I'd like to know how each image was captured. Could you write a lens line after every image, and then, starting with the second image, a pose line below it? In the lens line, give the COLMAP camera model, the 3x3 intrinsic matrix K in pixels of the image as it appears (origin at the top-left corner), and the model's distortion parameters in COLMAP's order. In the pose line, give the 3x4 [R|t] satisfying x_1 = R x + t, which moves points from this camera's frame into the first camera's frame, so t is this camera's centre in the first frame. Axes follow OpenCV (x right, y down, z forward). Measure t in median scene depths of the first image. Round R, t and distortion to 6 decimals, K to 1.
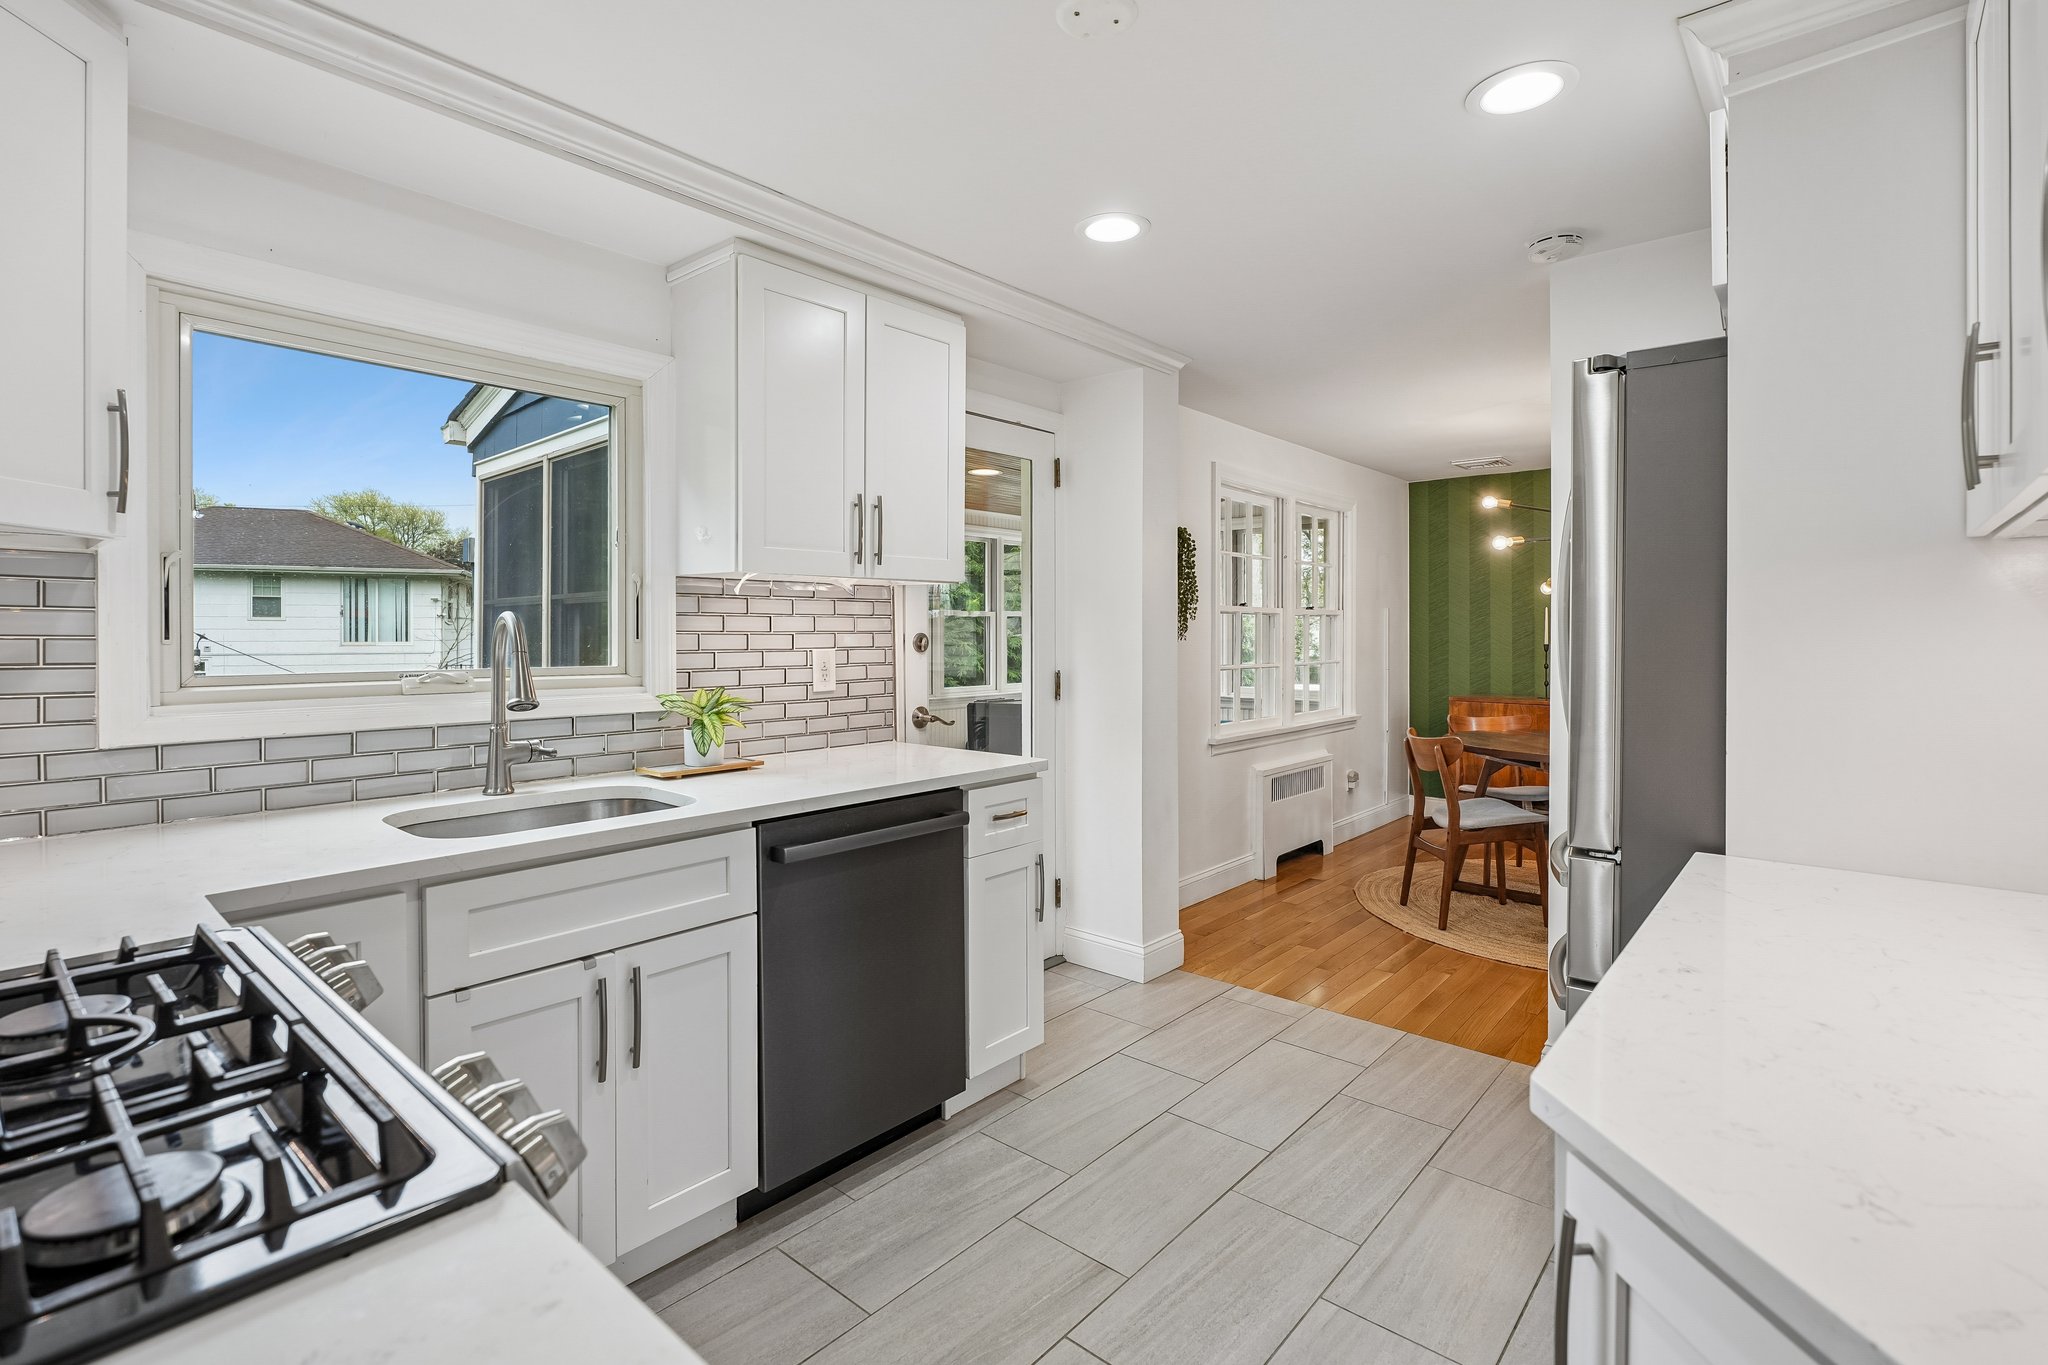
lens RADIAL K [[948.7, 0, 1028.2], [0, 948.7, 640.0], [0, 0, 1]] dist [-0.000438, 0.000025]
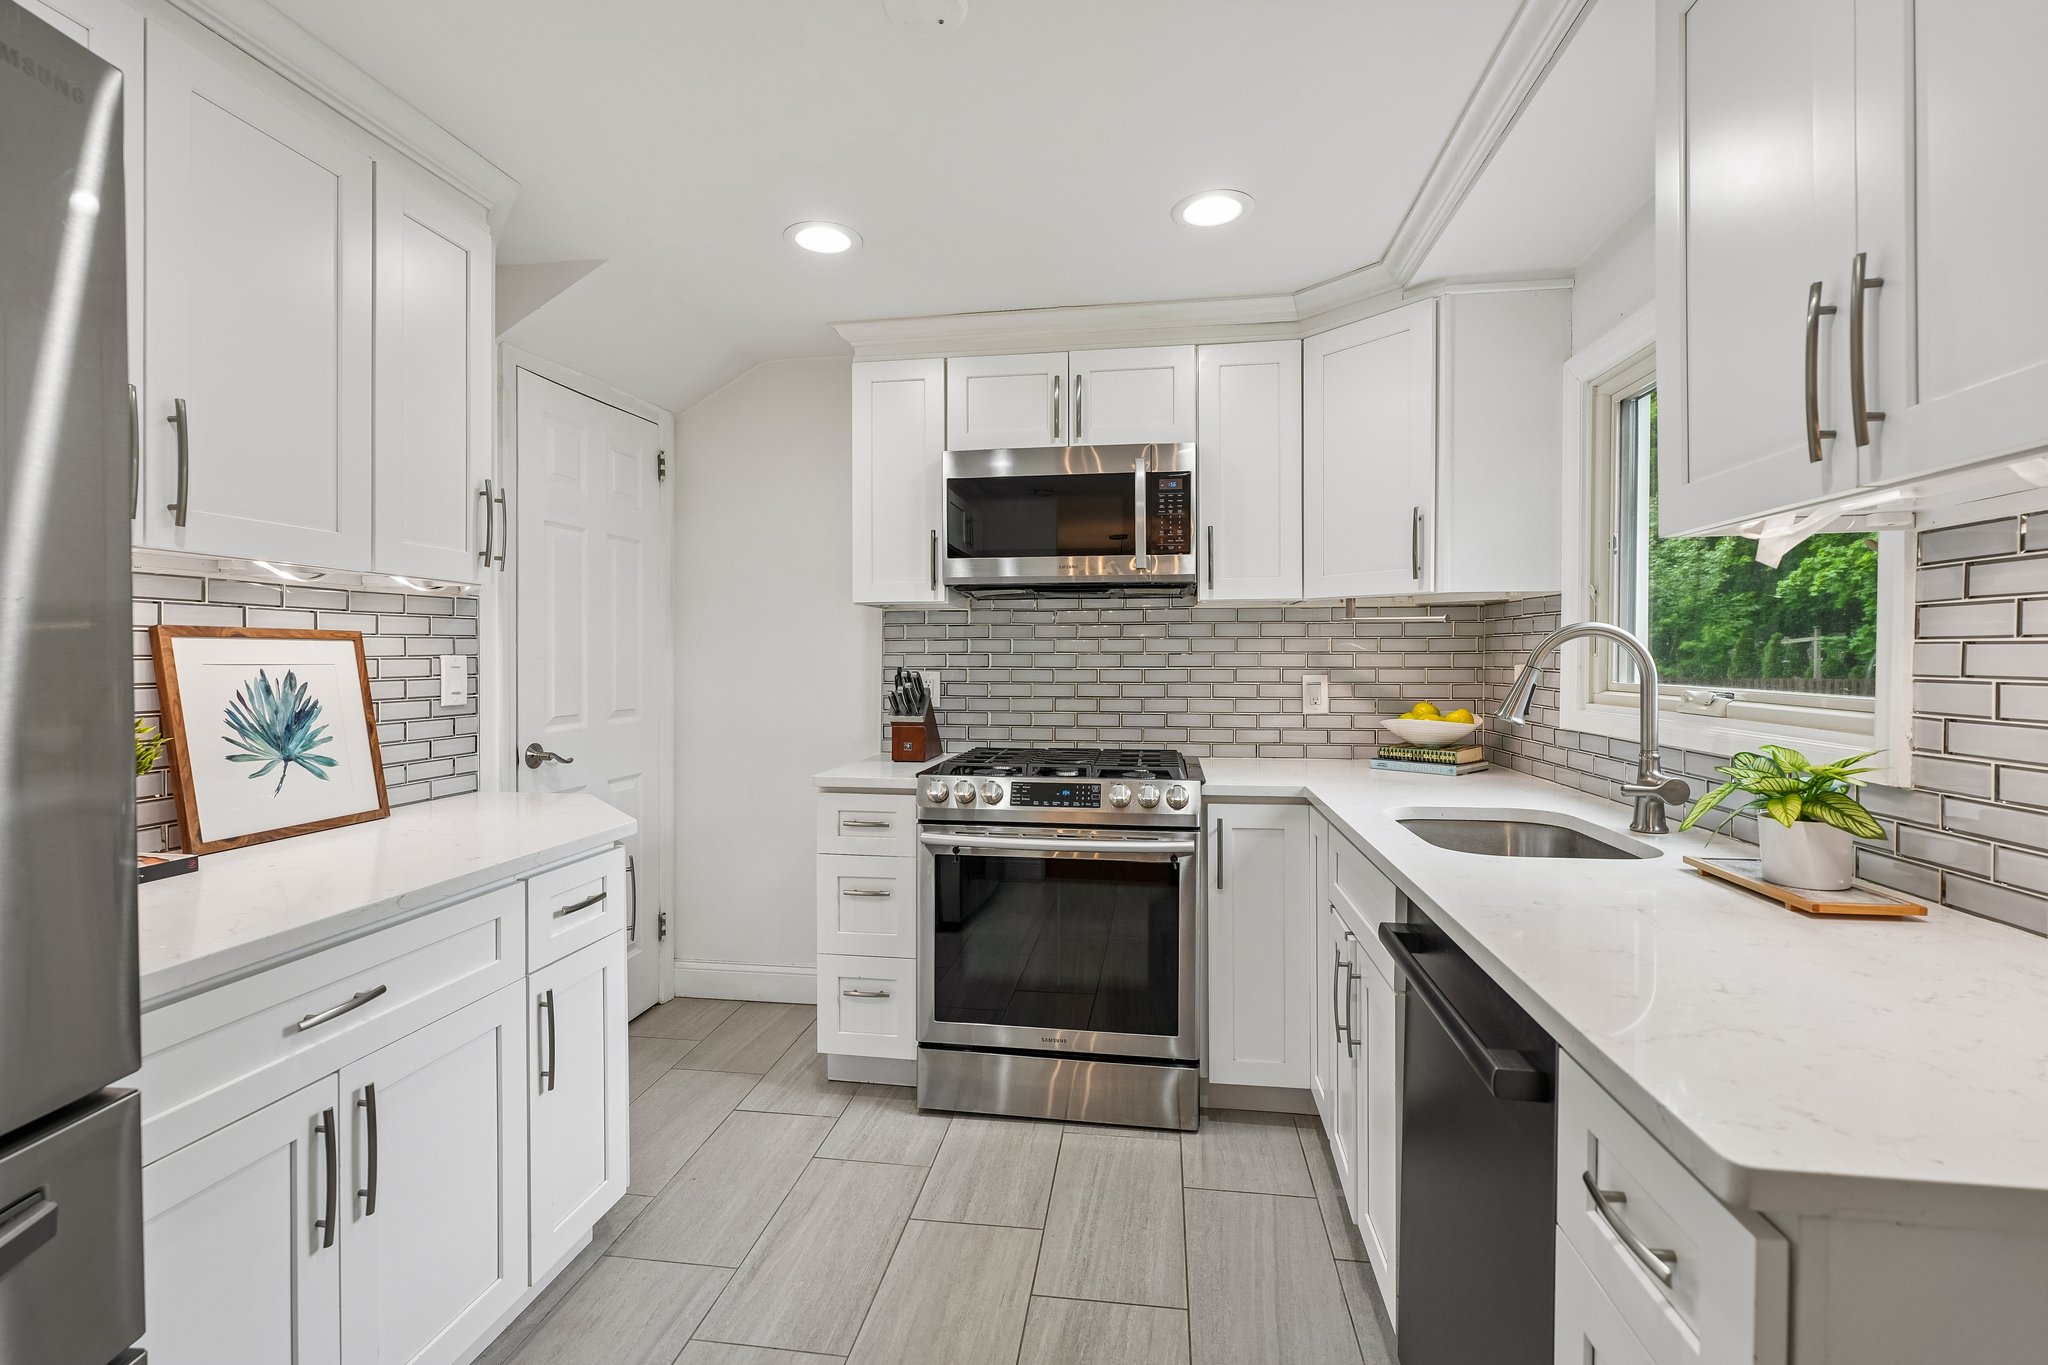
lens RADIAL K [[915.5, 0, 1024.0], [0, 915.5, 665.5], [0, 0, 1]] dist [-0.005081, 0.000021]
pose [[-0.845334, 0.006552, -0.534198, 0.301095], [-0.001919, 0.999881, 0.015299, -0.000976], [0.534235, 0.013958, -0.845221, 1.138629]]
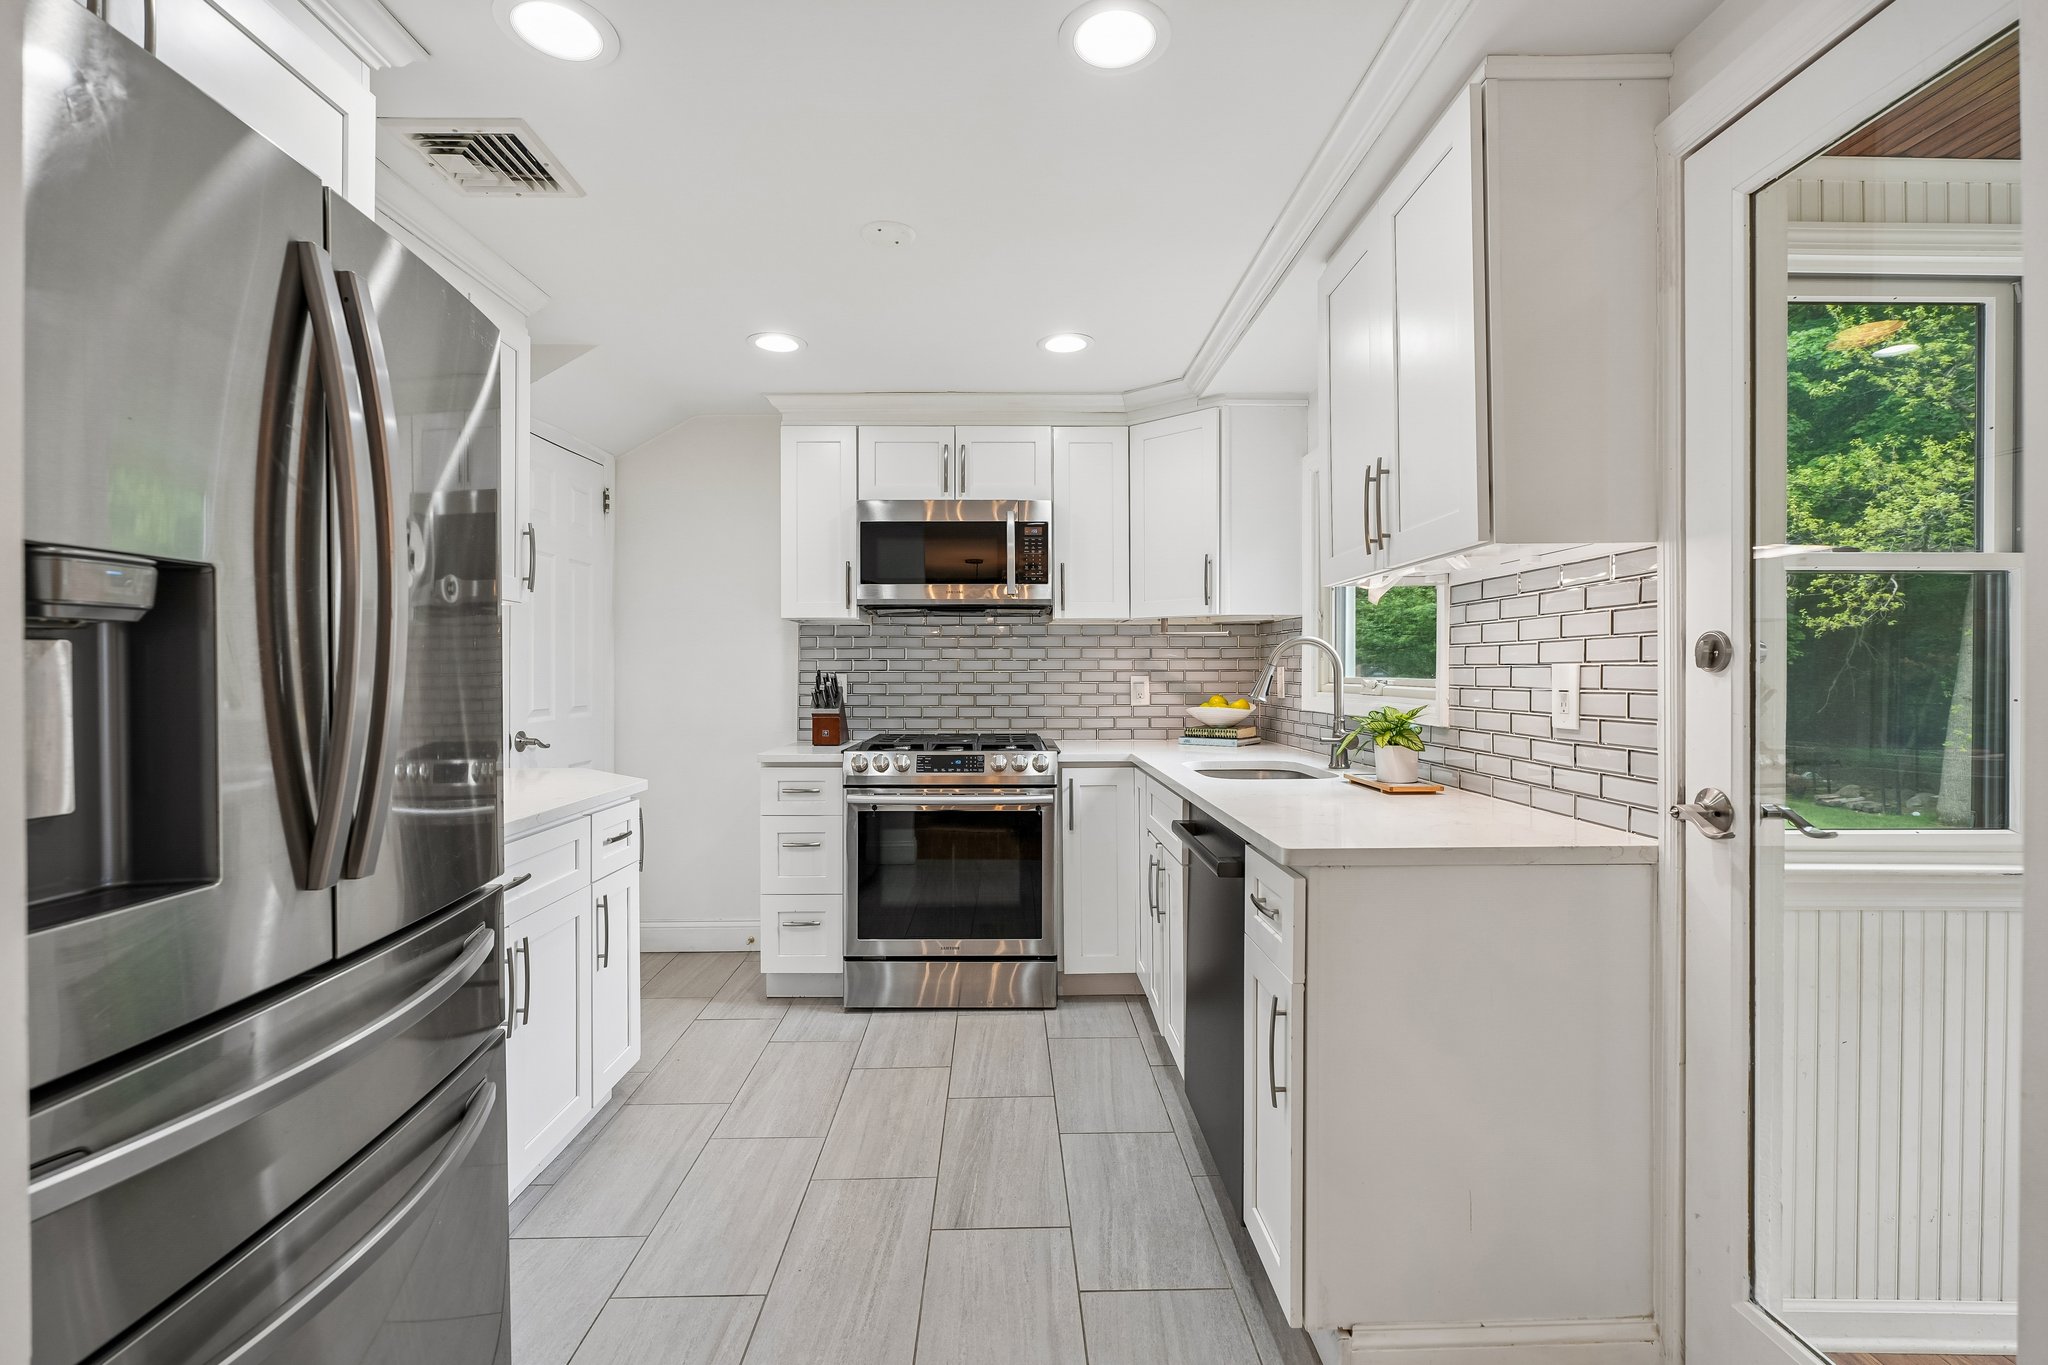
lens RADIAL K [[915.5, 0, 1024.0], [0, 915.5, 665.5], [0, 0, 1]] dist [-0.005081, 0.000021]
pose [[-0.741982, -0.002534, -0.670415, 0.543316], [-0.002048, 0.999997, -0.001514, 0.013668], [0.670416, 0.000250, -0.741985, 1.365213]]
